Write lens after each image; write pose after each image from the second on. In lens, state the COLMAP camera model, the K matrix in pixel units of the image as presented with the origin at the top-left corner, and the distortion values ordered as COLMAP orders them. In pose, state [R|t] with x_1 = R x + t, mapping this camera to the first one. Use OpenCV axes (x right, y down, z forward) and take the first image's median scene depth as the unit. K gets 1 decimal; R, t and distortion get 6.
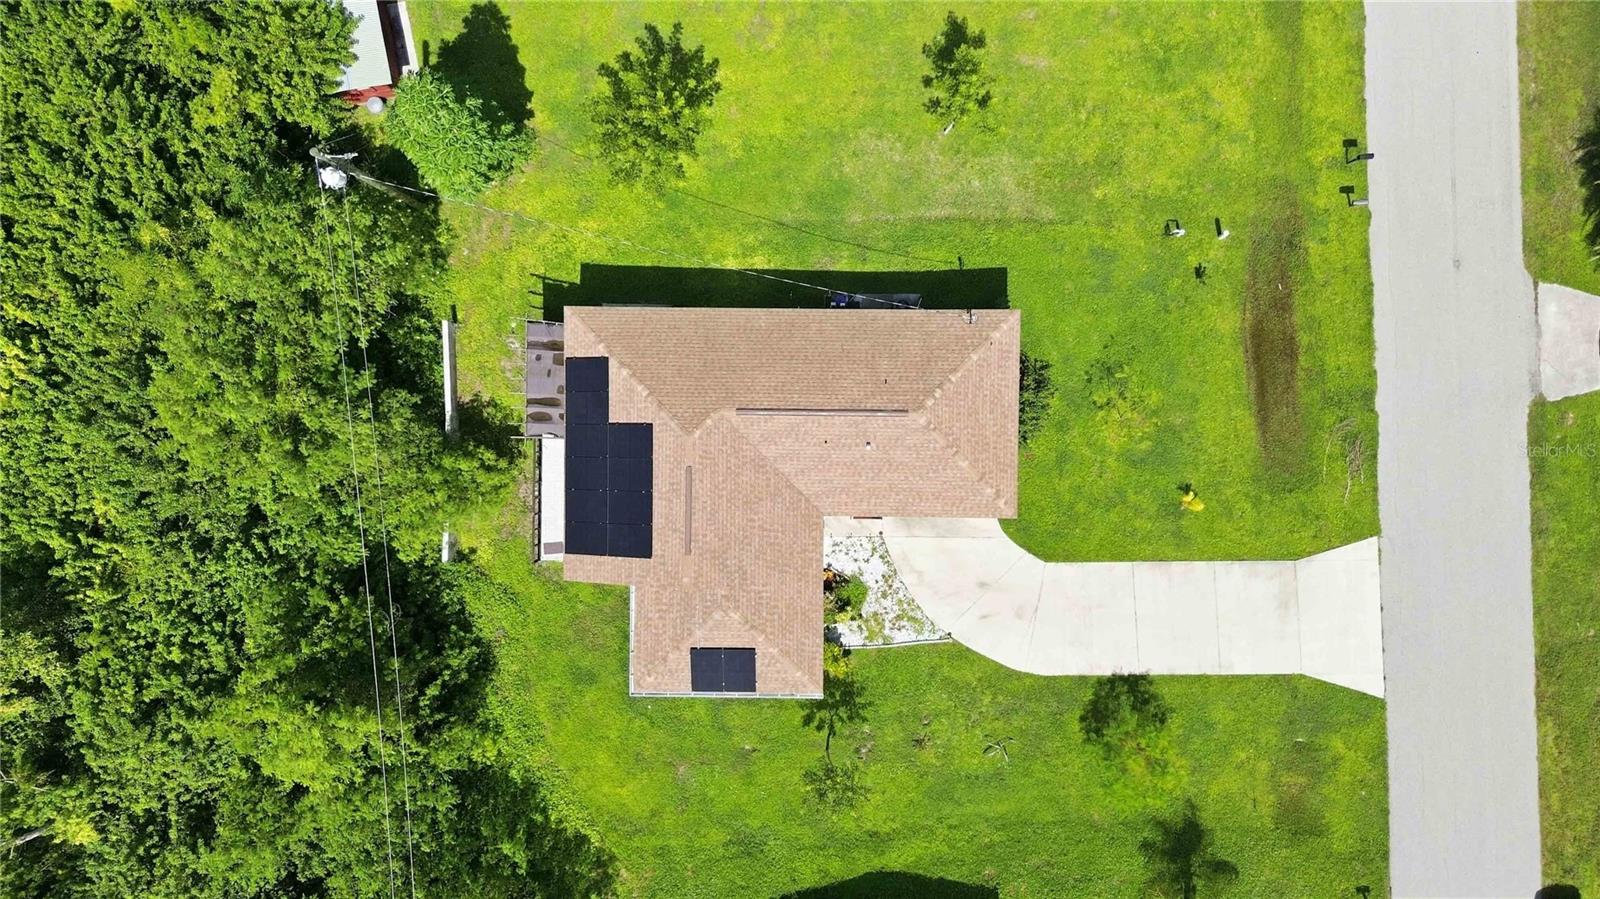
lens RADIAL K [[1143.1, 0, 793.0], [0, 1143.1, 456.5], [0, 0, 1]] dist [0.052716, -0.048279]
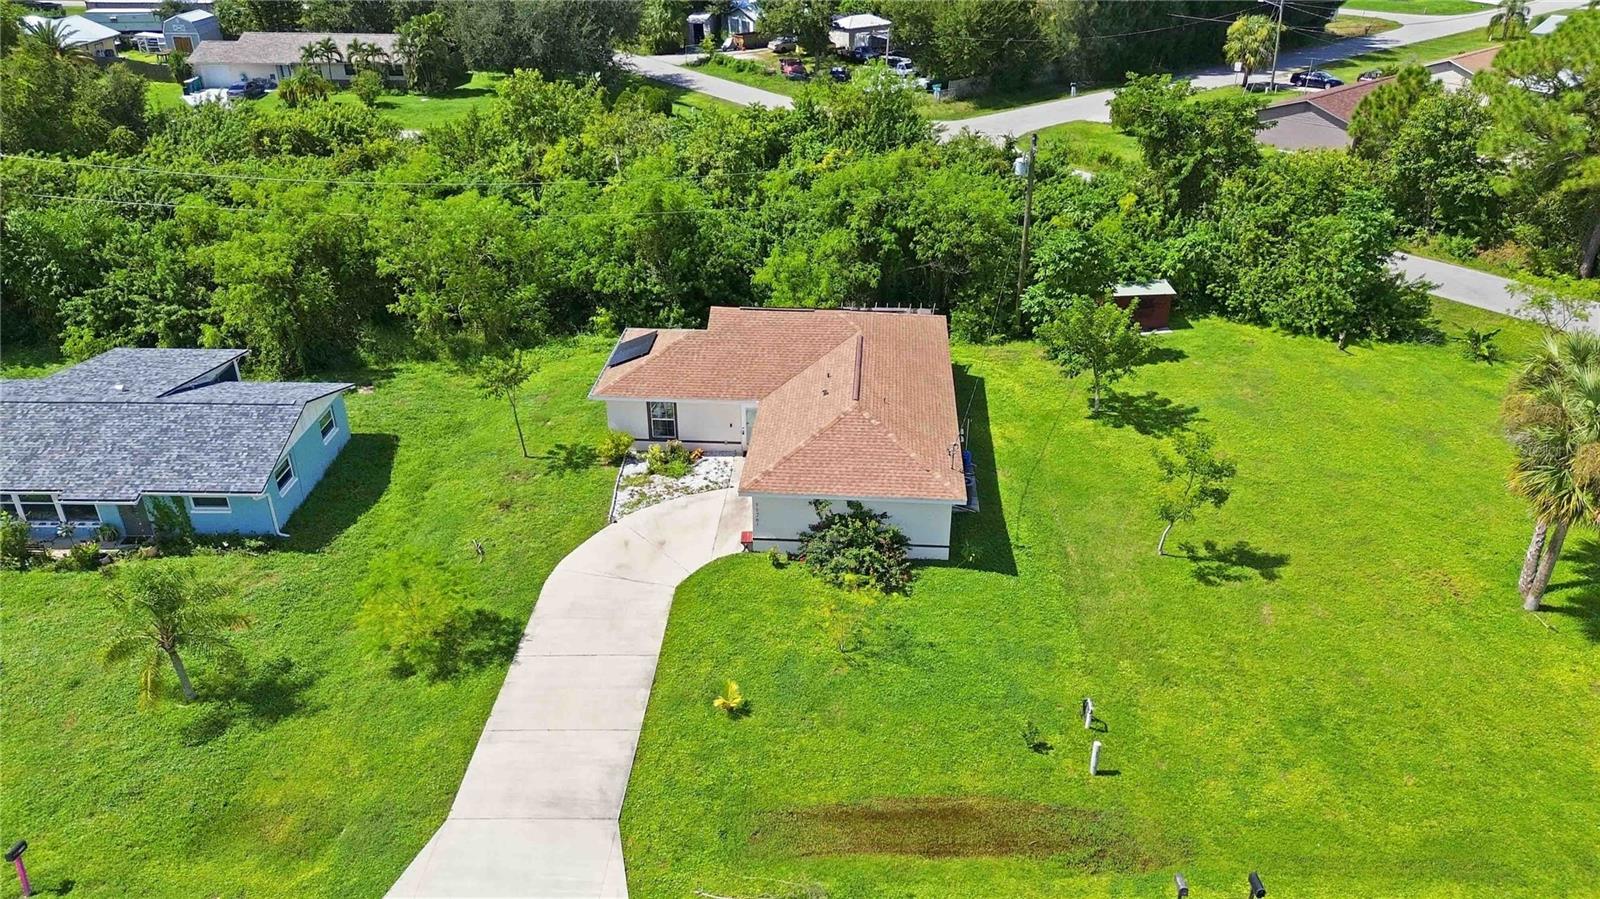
lens RADIAL K [[1143.1, 0, 796.2], [0, 1143.1, 450.9], [0, 0, 1]] dist [0.052716, -0.048279]
pose [[-0.064375, 0.483599, -0.872919, 0.942596], [-0.997448, -0.058258, 0.041284, -0.027490], [-0.030889, 0.873349, 0.486115, 0.510752]]
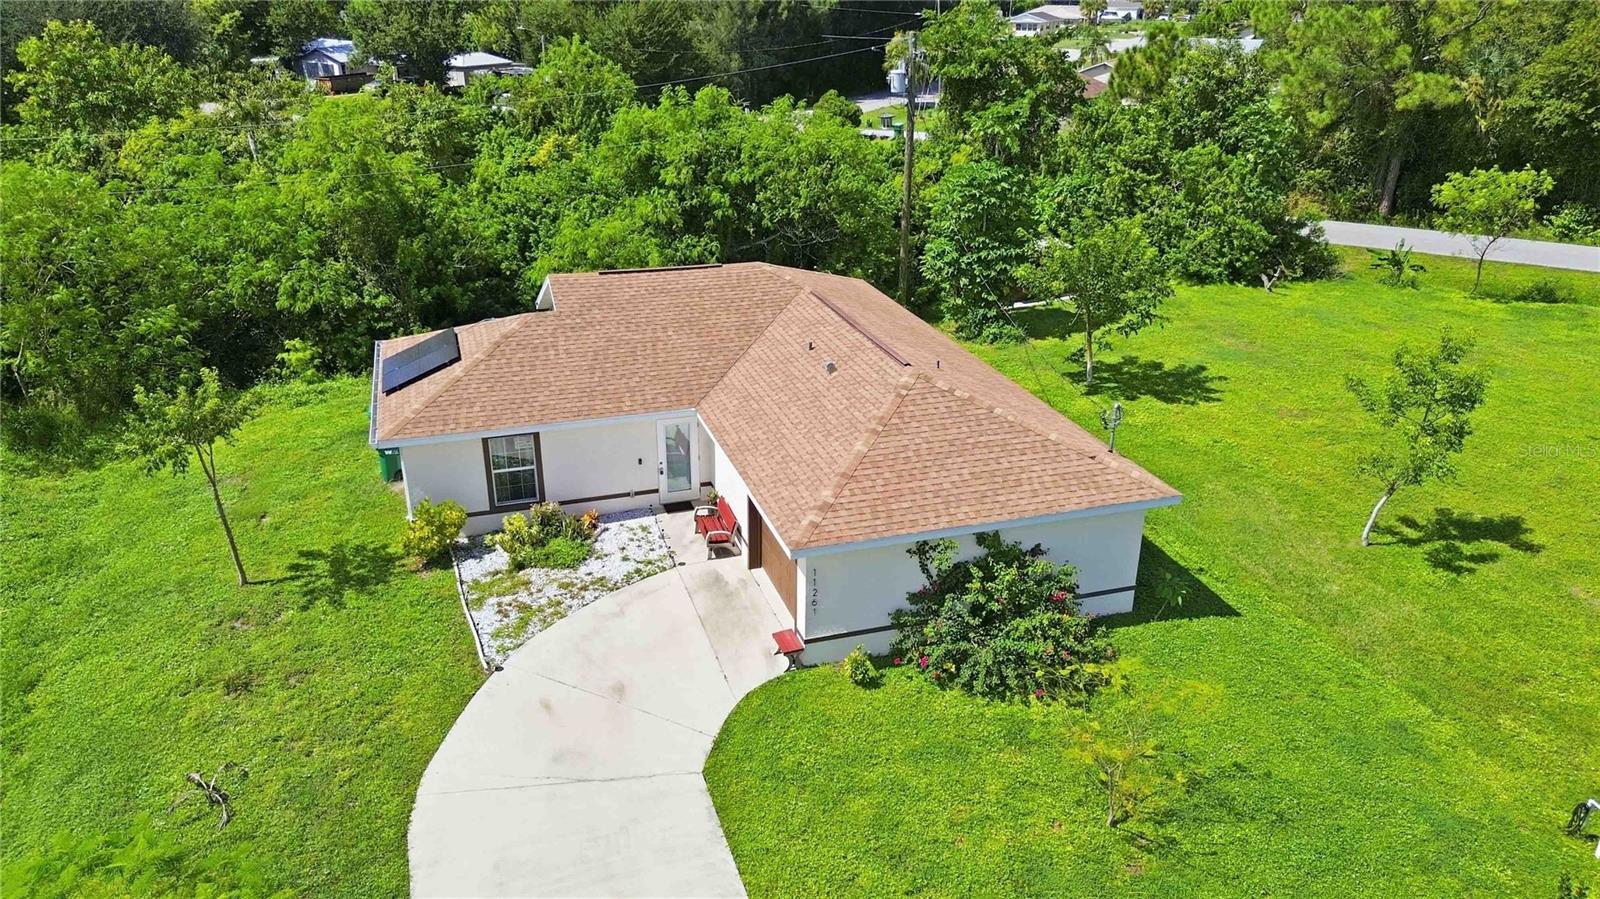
lens RADIAL K [[1143.1, 0, 800.9], [0, 1143.1, 450.2], [0, 0, 1]] dist [0.052716, -0.048279]
pose [[0.315885, 0.385052, -0.867151, 0.560003], [-0.947827, 0.086744, -0.306756, 0.180138], [-0.042897, 0.918809, 0.392363, 0.759309]]
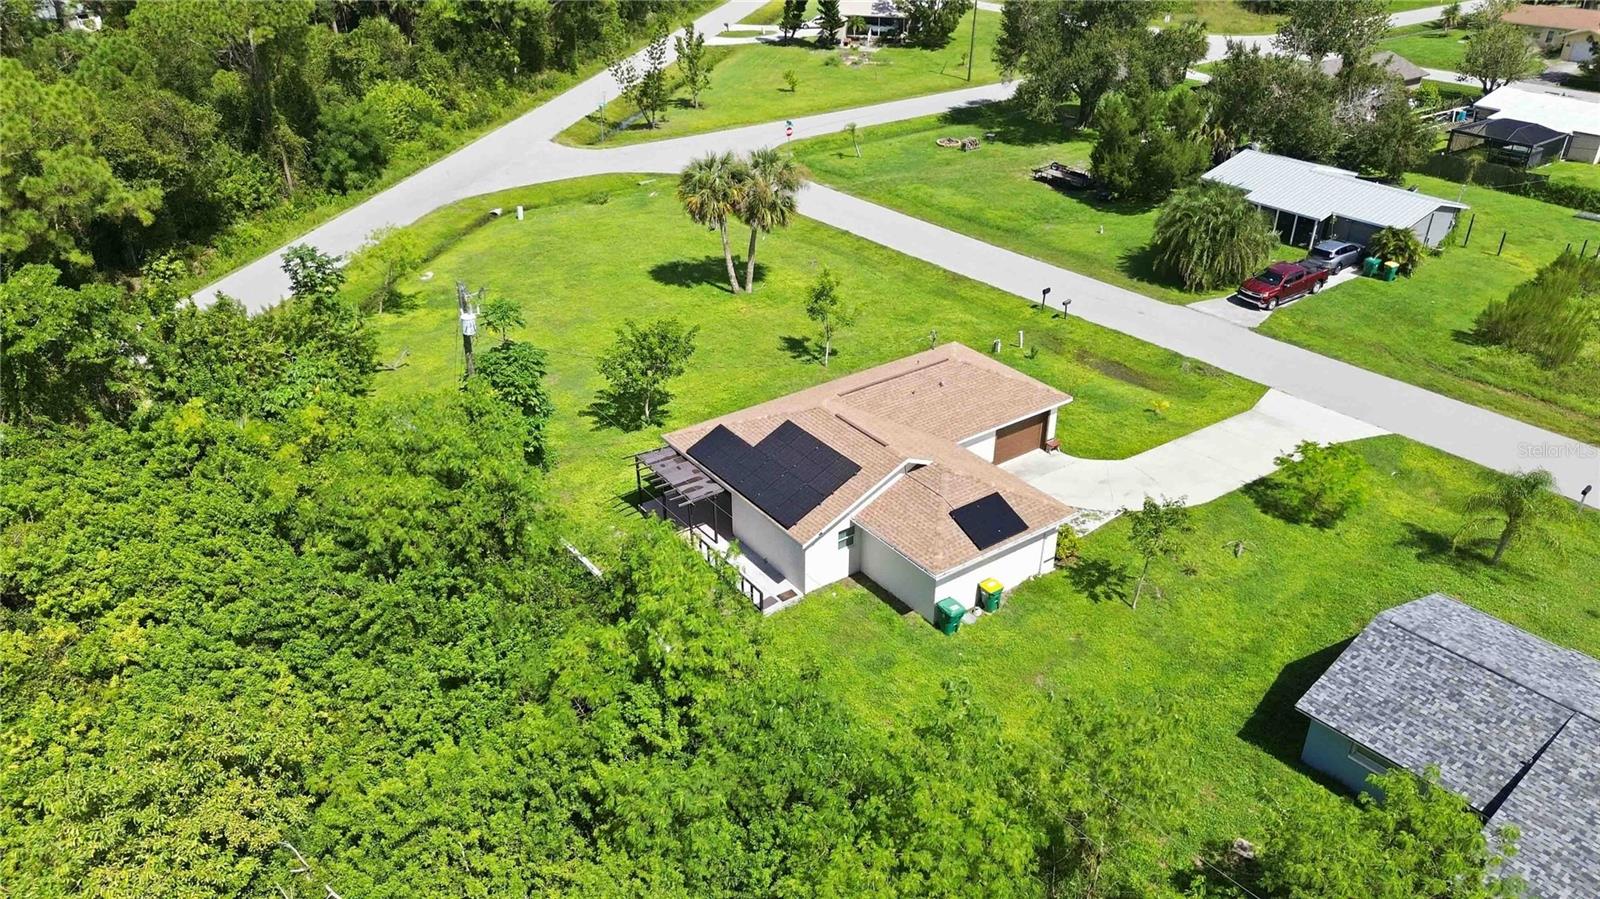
lens RADIAL K [[1143.1, 0, 803.2], [0, 1143.1, 440.0], [0, 0, 1]] dist [0.052716, -0.048279]
pose [[0.799150, -0.271974, 0.536087, -0.676116], [0.601128, 0.358405, -0.714277, 0.742830], [0.002129, 0.893071, 0.449910, 0.476080]]
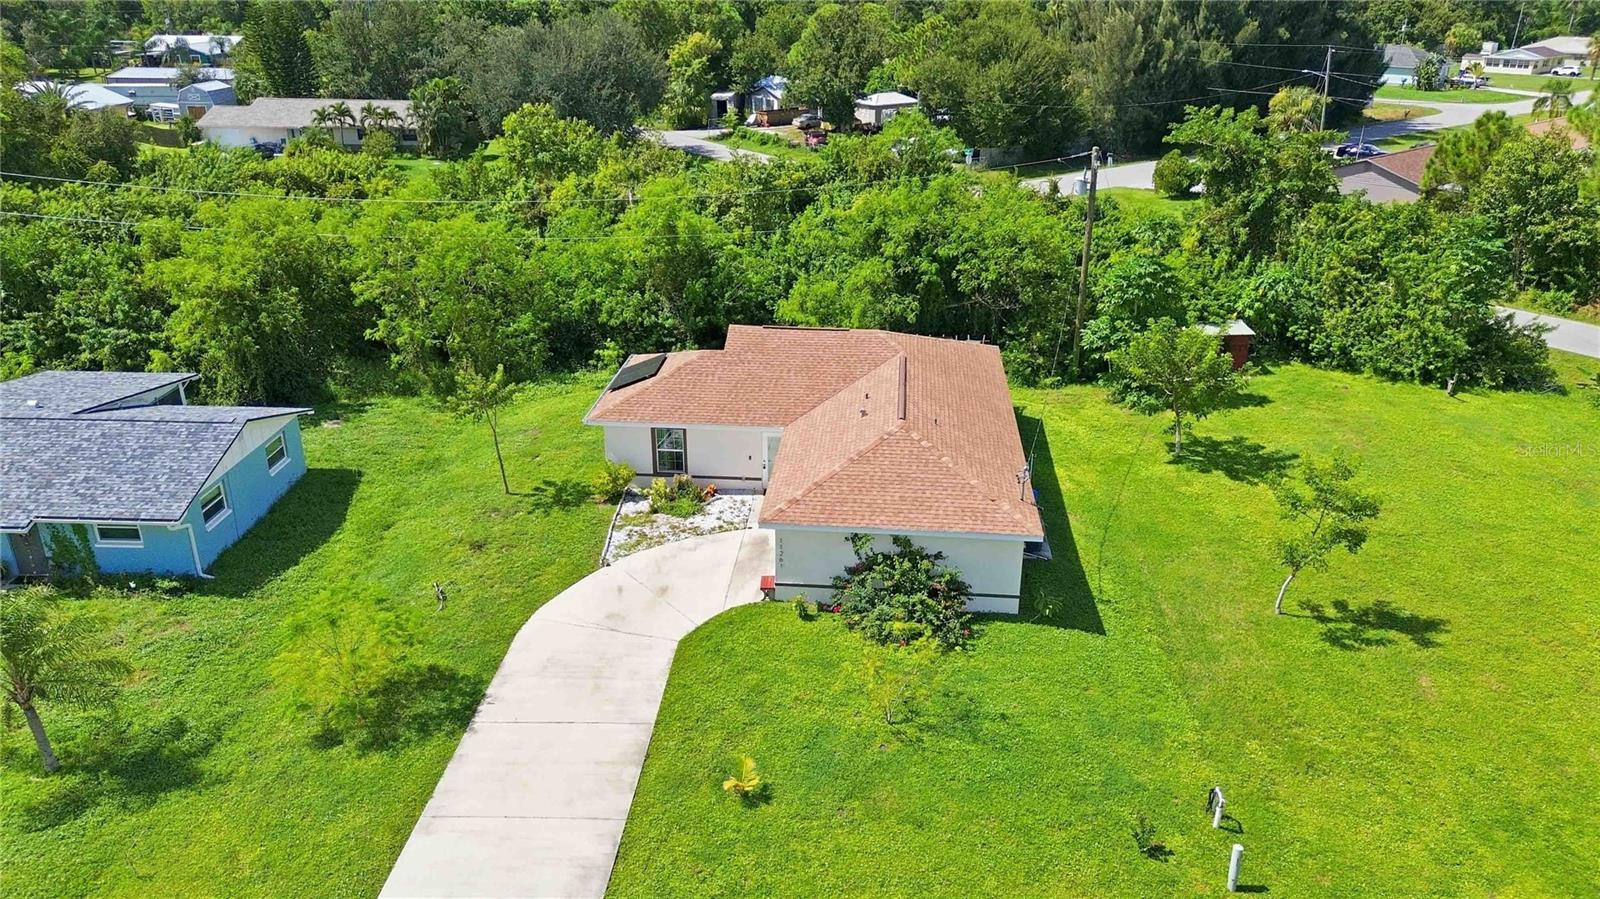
lens RADIAL K [[1143.1, 0, 795.6], [0, 1143.1, 447.4], [0, 0, 1]] dist [0.052716, -0.048279]
pose [[-0.082978, 0.397400, -0.913886, 0.822771], [-0.995944, -0.065093, 0.062123, -0.012630], [-0.034800, 0.915334, 0.401190, 0.638037]]
